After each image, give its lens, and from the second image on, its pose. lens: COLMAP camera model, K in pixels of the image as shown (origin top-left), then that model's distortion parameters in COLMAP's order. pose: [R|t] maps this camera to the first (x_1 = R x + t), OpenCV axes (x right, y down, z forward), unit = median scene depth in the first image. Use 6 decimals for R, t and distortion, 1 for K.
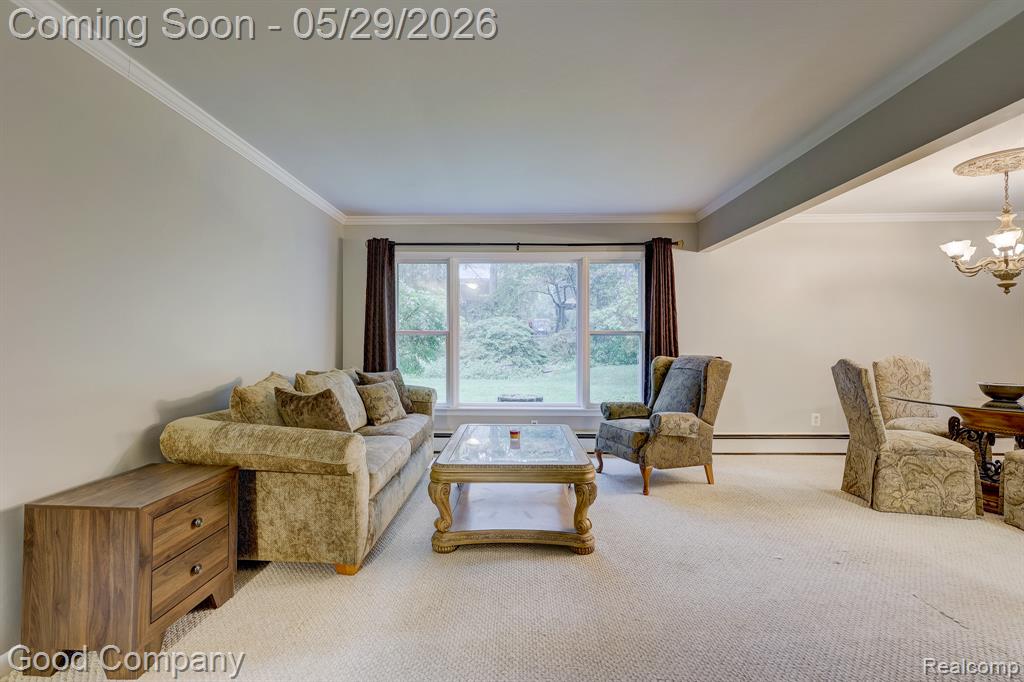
lens RADIAL K [[458.3, 0, 515.9], [0, 458.3, 337.2], [0, 0, 1]] dist [-0.004180, 0.000769]
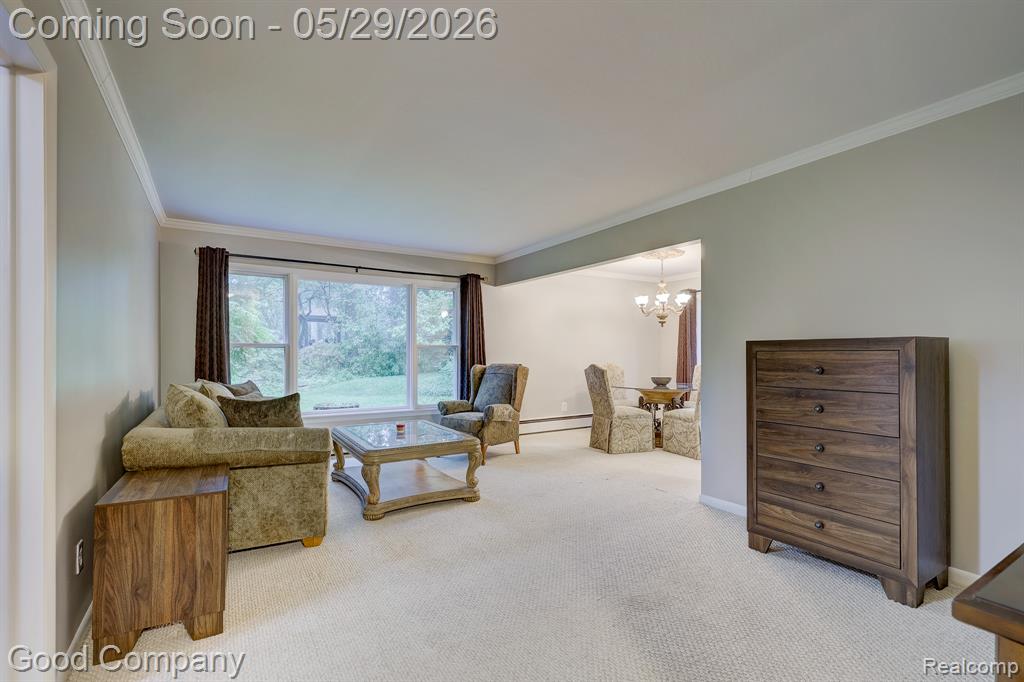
lens RADIAL K [[450.2, 0, 502.5], [0, 450.2, 349.1], [0, 0, 1]] dist [-0.003156, 0.000048]
pose [[0.850866, 0.004718, 0.525362, -0.308026], [-0.002904, 0.999987, -0.004279, 0.001931], [-0.525376, 0.002115, 0.850868, -0.144892]]
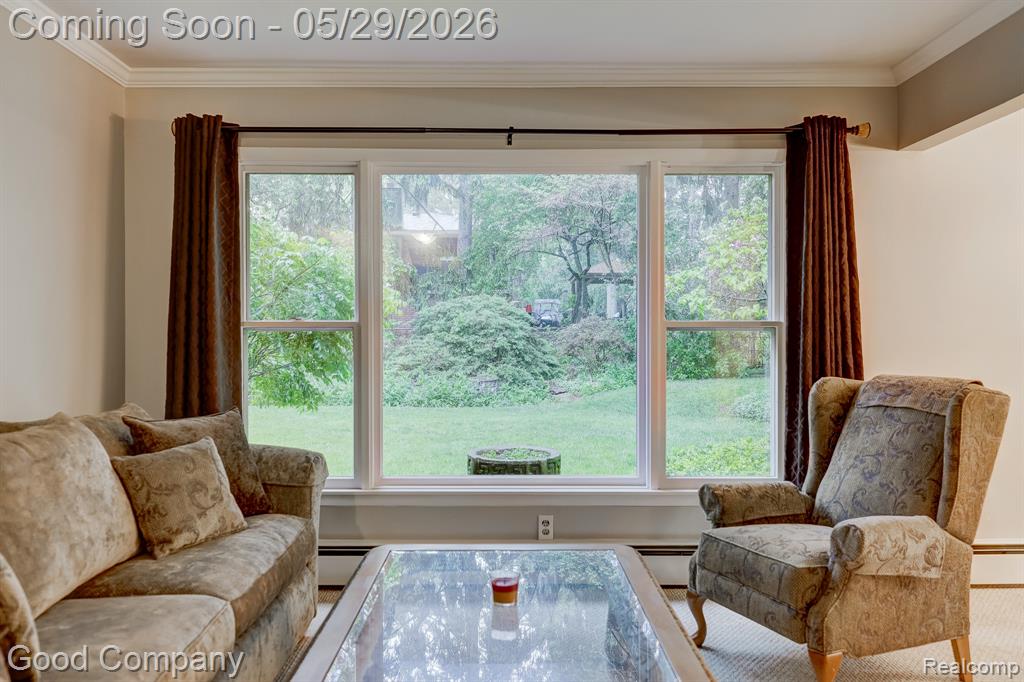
lens RADIAL K [[762.0, 0, 527.3], [0, 762.0, 330.7], [0, 0, 1]] dist [0.001762, -0.003020]
pose [[0.999512, -0.001360, 0.031193, -0.002371], [0.001341, 0.999999, 0.000619, -0.005062], [-0.031194, -0.000577, 0.999513, 0.269088]]
